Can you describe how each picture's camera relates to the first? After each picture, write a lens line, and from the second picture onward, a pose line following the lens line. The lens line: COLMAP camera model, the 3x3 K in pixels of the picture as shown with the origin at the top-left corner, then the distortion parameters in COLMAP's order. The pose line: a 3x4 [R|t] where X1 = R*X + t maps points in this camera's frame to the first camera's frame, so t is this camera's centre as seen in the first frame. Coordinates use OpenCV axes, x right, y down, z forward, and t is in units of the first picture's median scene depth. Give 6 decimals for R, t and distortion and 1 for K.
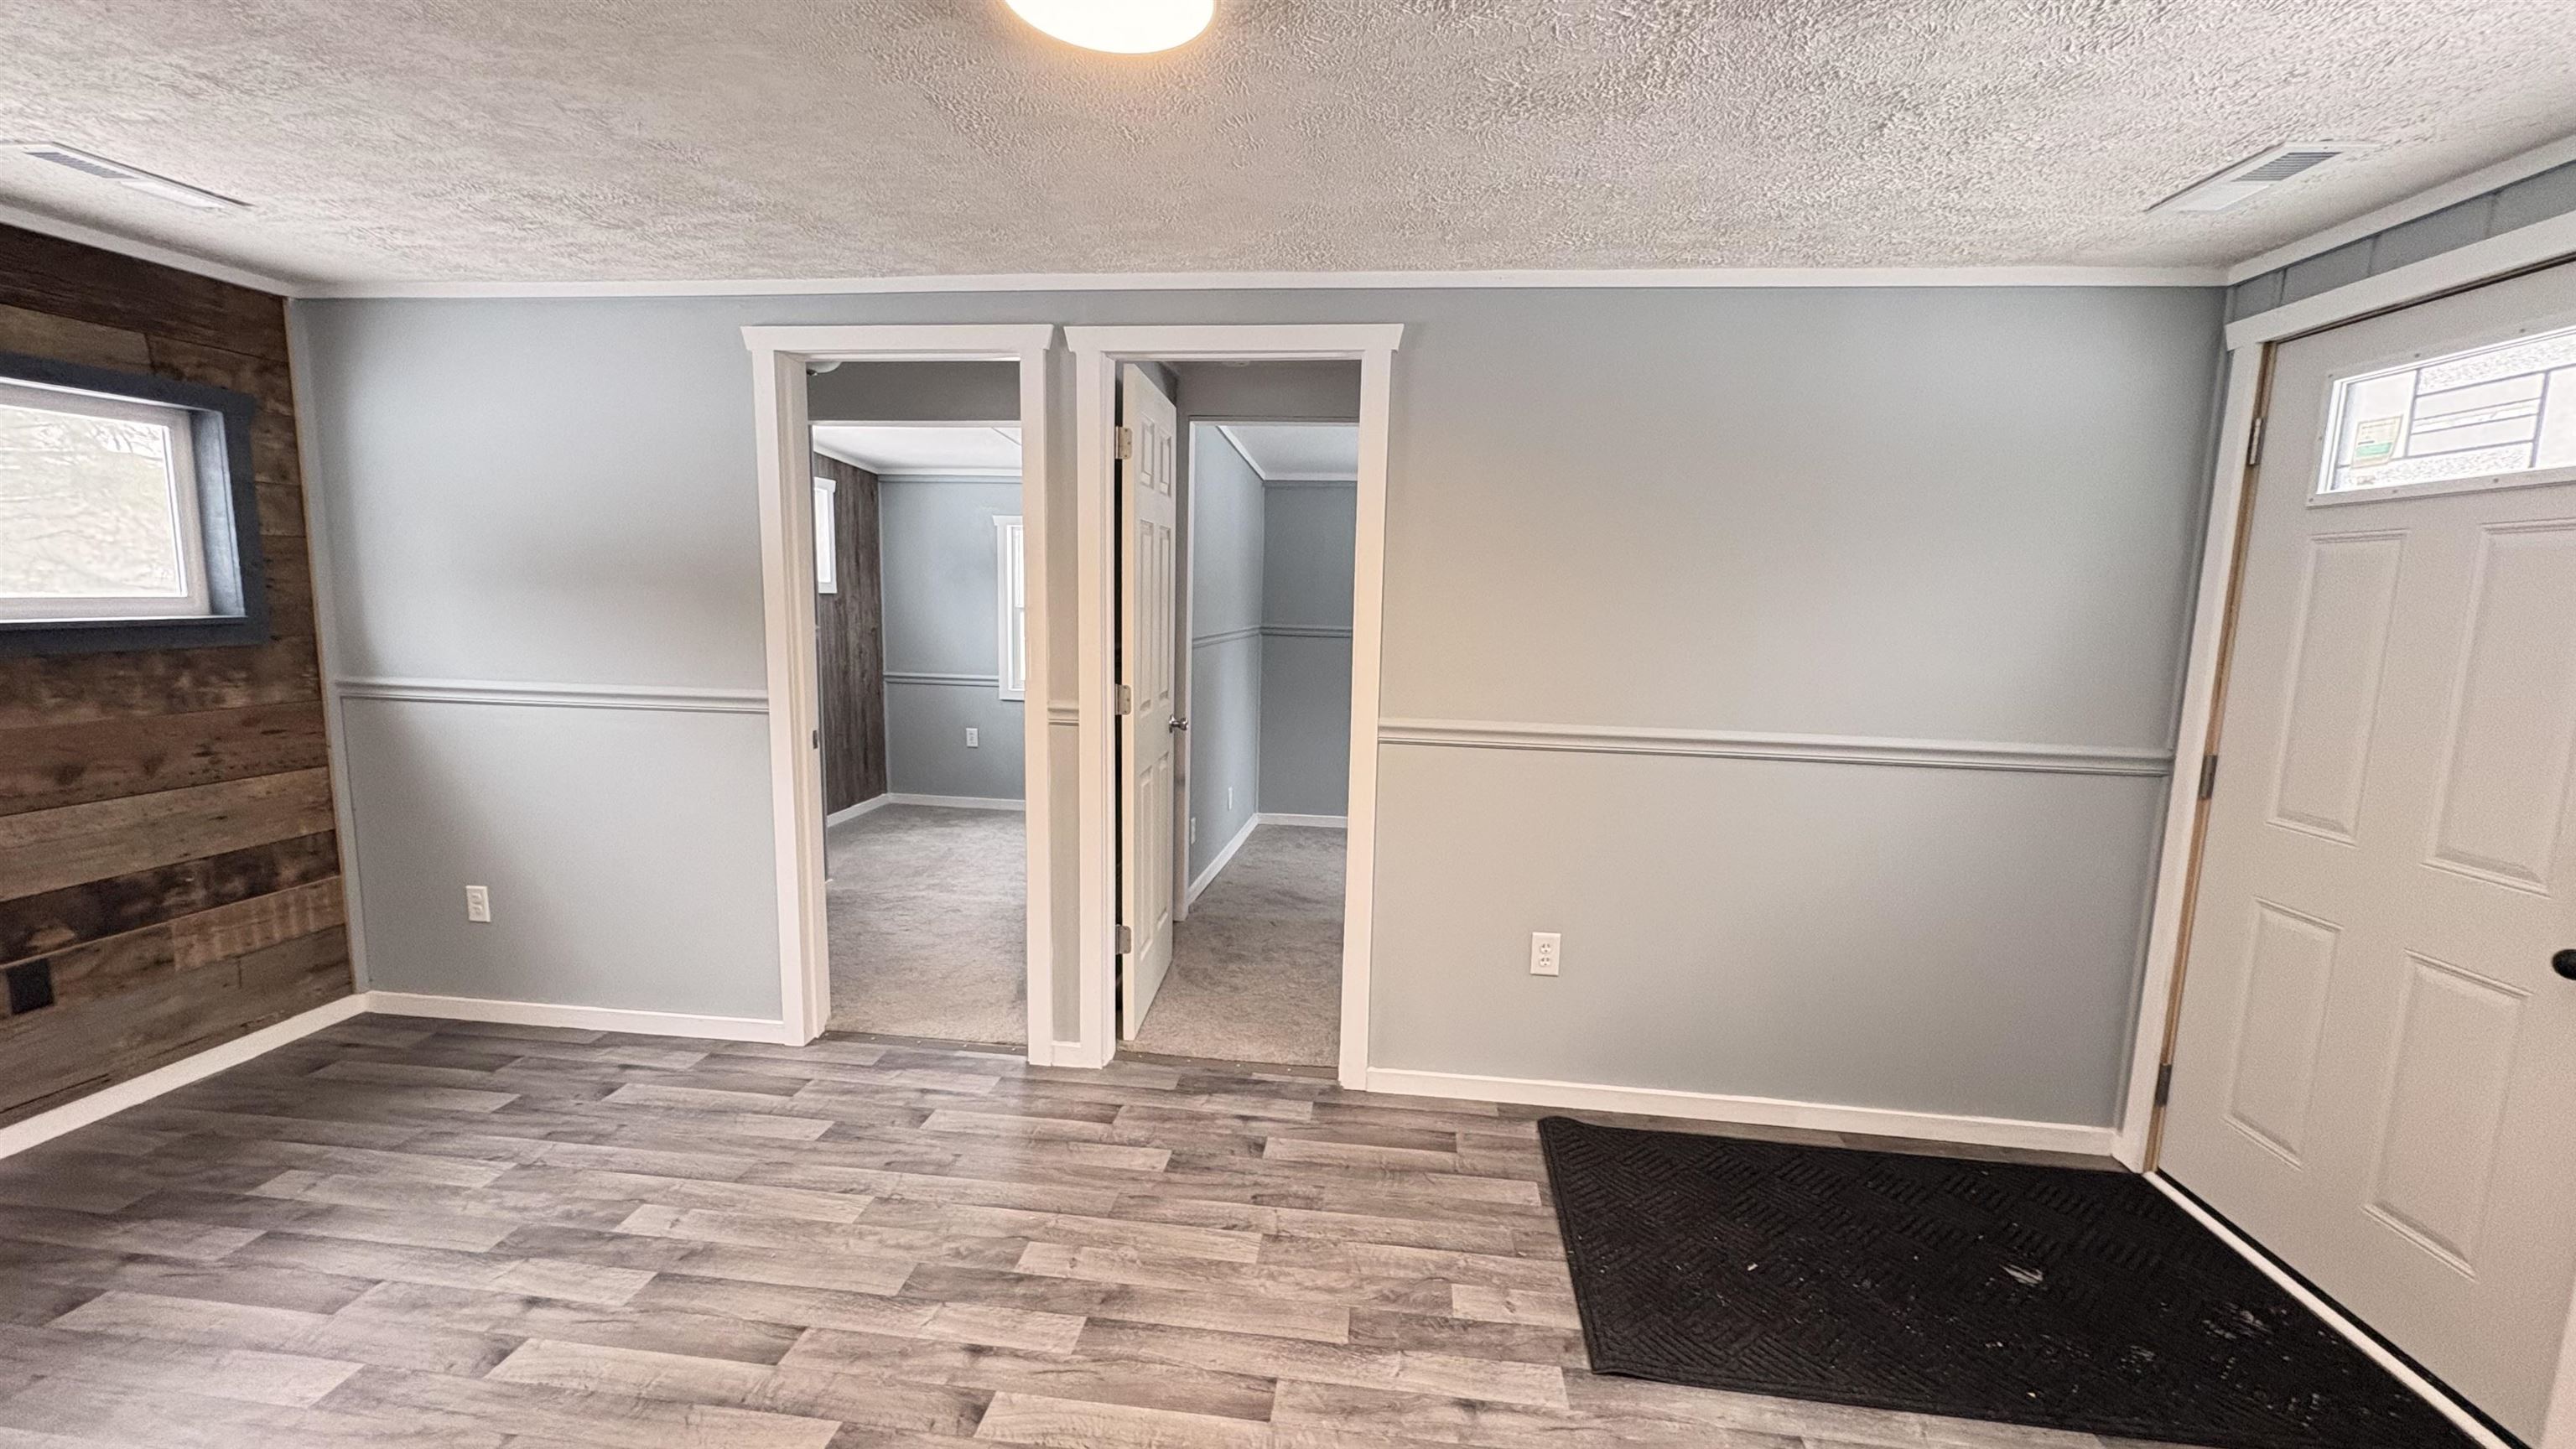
lens RADIAL K [[1023.9, 0, 1284.4], [0, 1023.9, 723.1], [0, 0, 1]] dist [0.000565, 0.000132]
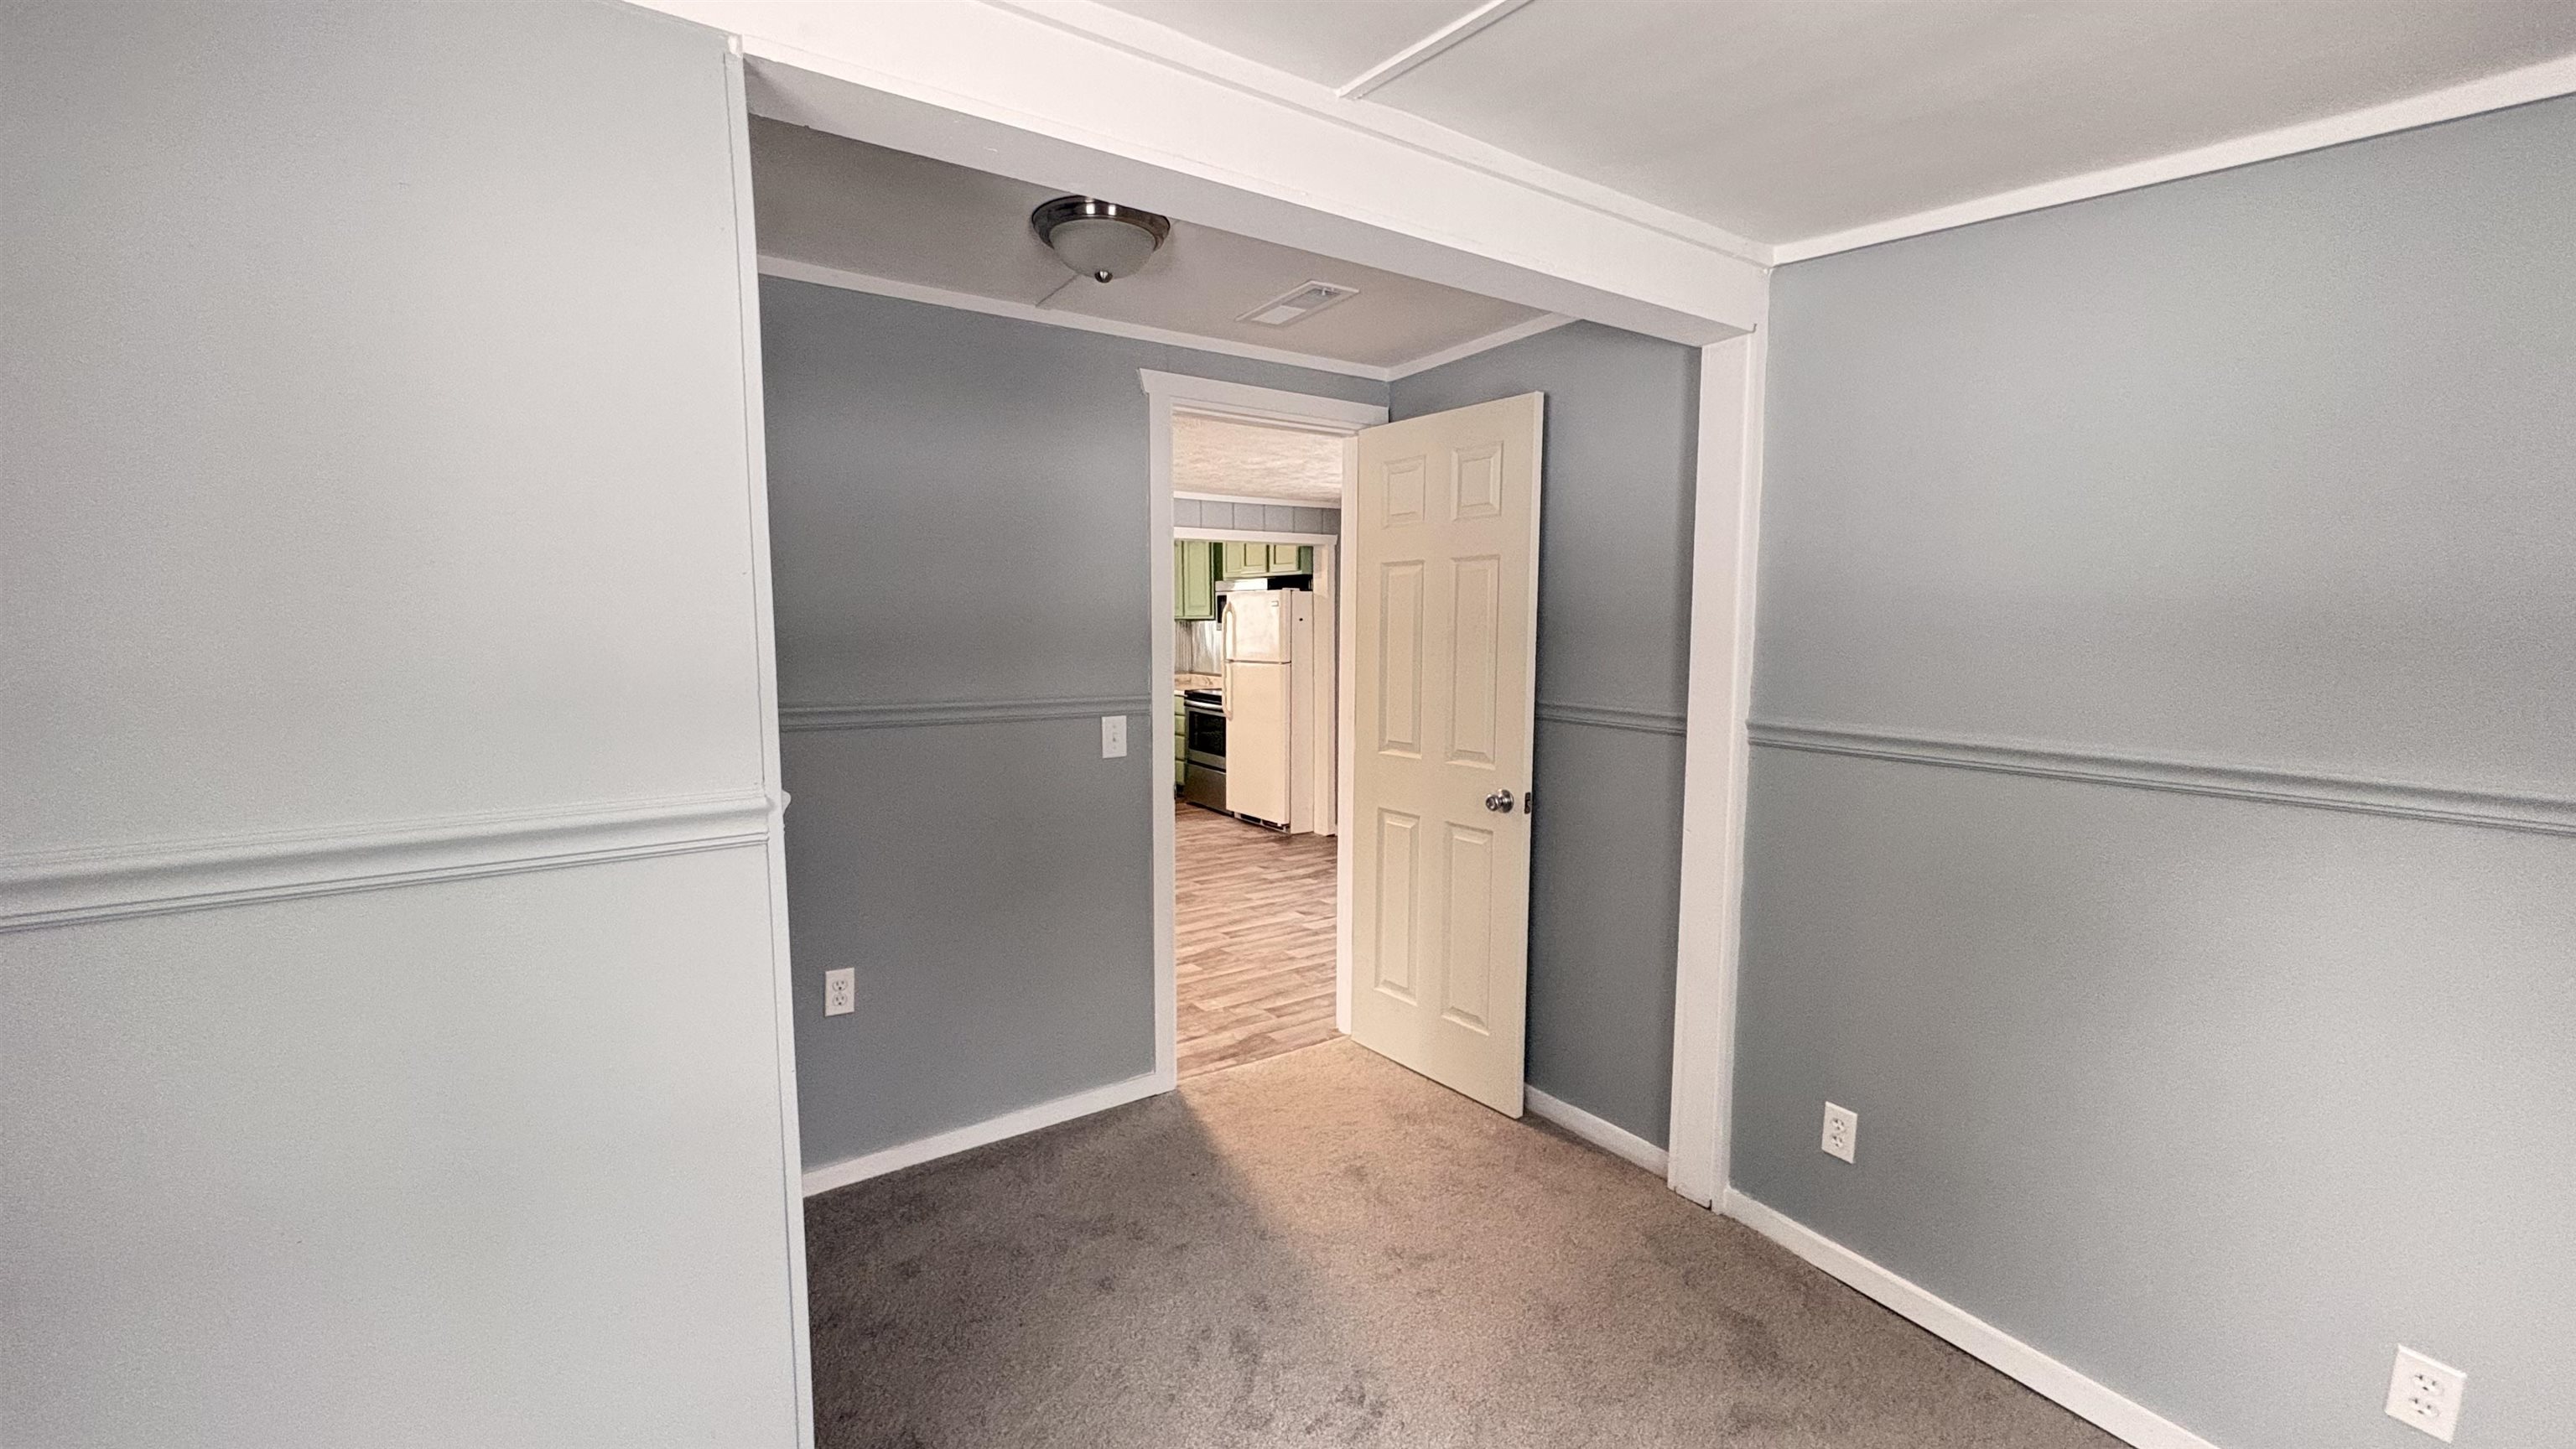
lens RADIAL K [[1023.9, 0, 1305.2], [0, 1023.9, 731.4], [0, 0, 1]] dist [0.000565, 0.000132]
pose [[-0.737121, 0.042465, -0.674425, 0.679988], [-0.111343, 0.976751, 0.183195, -0.229492], [0.666525, 0.210129, -0.715256, 1.858925]]
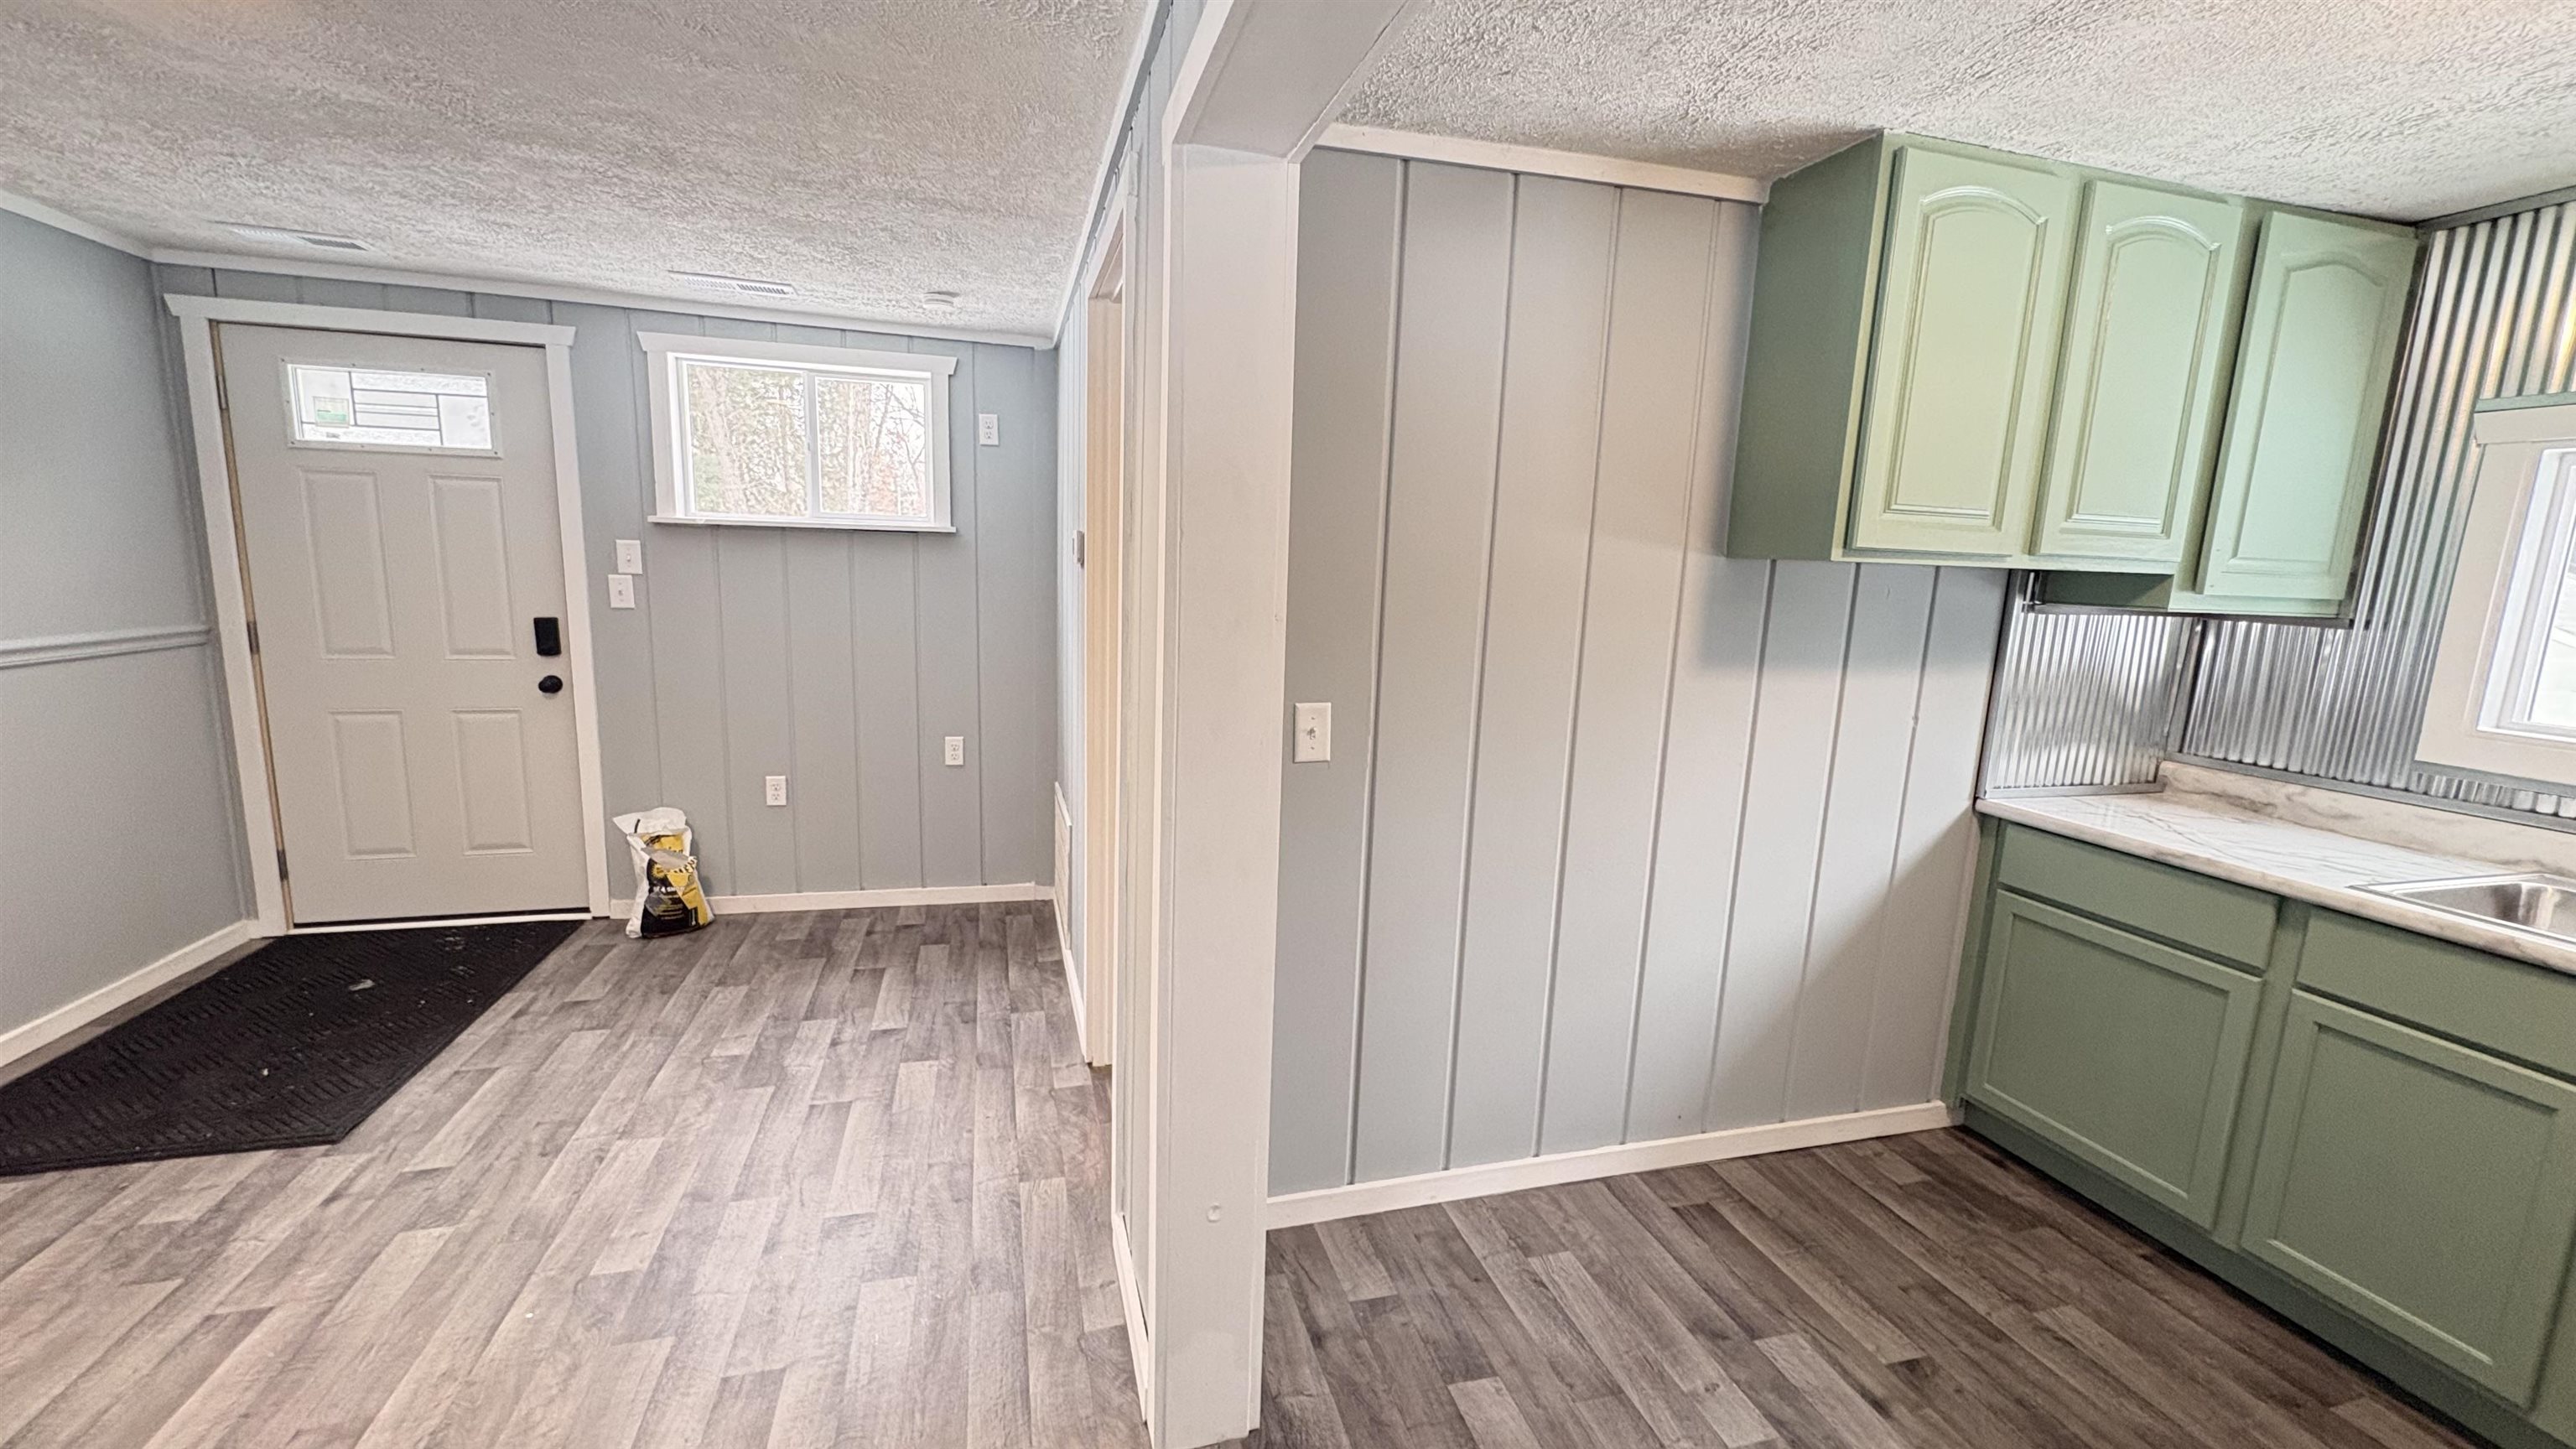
lens RADIAL K [[1023.9, 0, 1286.8], [0, 1023.9, 726.0], [0, 0, 1]] dist [0.000565, 0.000132]
pose [[-0.385172, -0.186491, 0.903805, -0.776192], [0.076694, 0.969512, 0.232733, -0.040142], [-0.919652, 0.158959, -0.359126, 0.199686]]
